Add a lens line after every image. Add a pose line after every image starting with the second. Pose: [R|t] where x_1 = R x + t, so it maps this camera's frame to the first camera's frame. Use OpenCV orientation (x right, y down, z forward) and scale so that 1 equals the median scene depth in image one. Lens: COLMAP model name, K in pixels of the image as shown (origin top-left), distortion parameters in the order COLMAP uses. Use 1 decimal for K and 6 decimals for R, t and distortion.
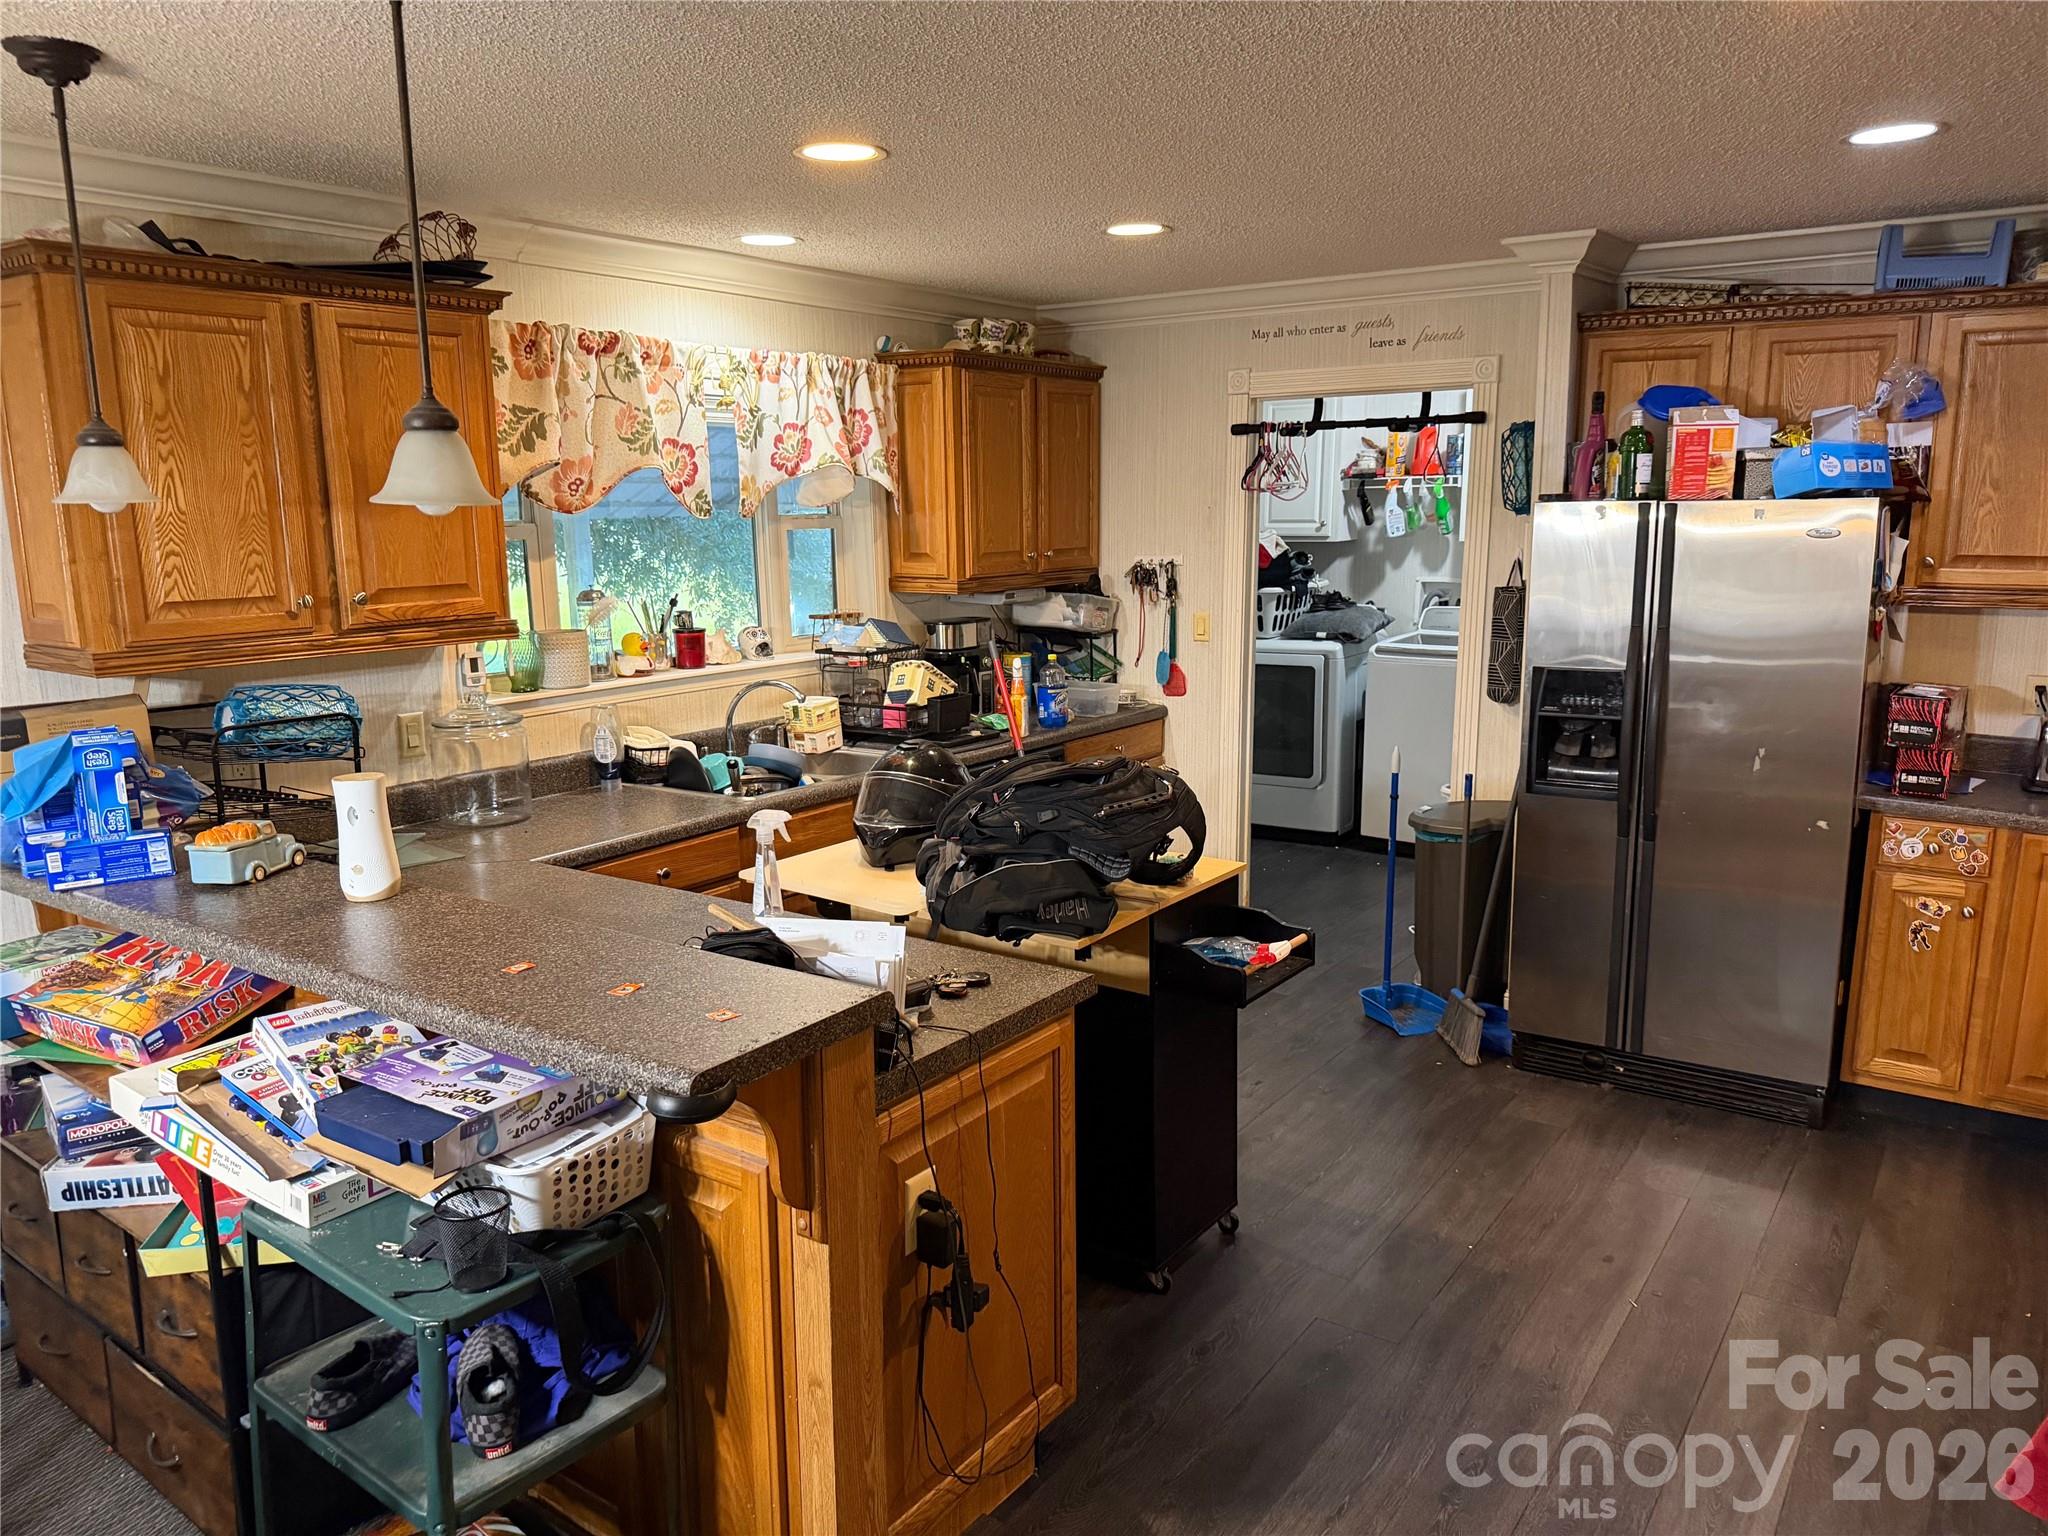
lens RADIAL K [[1452.0, 0, 1028.1], [0, 1452.0, 774.5], [0, 0, 1]] dist [0.034836, -0.044569]
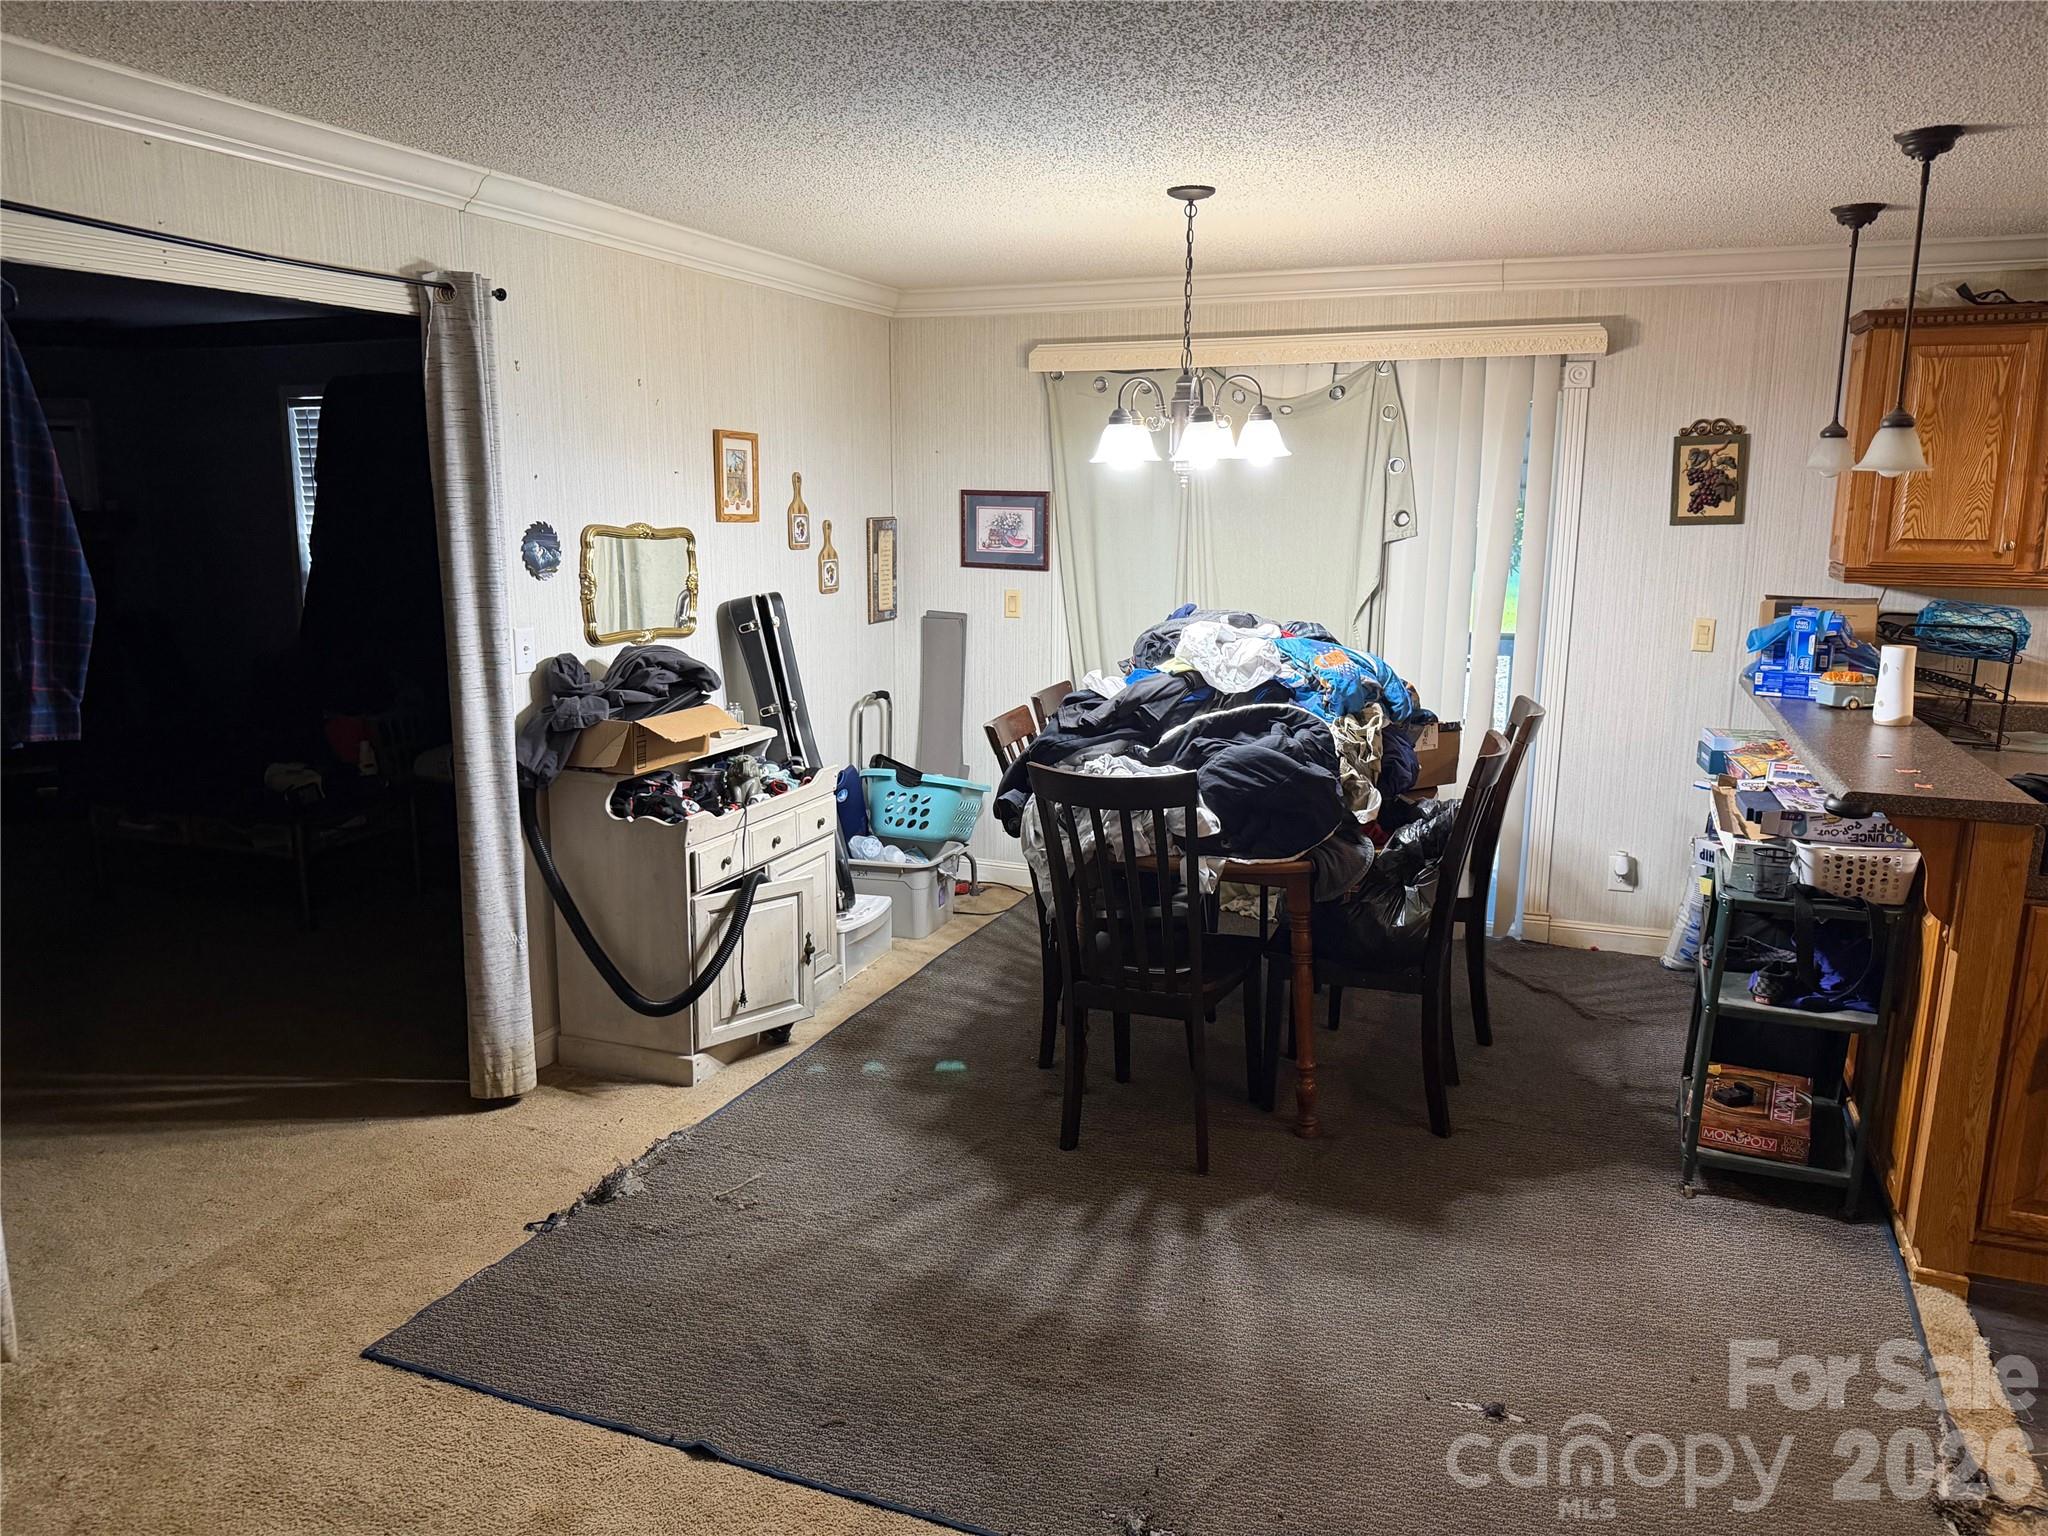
lens RADIAL K [[1452.0, 0, 1028.1], [0, 1452.0, 774.5], [0, 0, 1]] dist [0.034836, -0.044569]
pose [[0.246647, 0.200538, -0.948130, 0.377034], [-0.189572, 0.969438, 0.155730, 0.031002], [0.950383, 0.141328, 0.277125, -0.139533]]
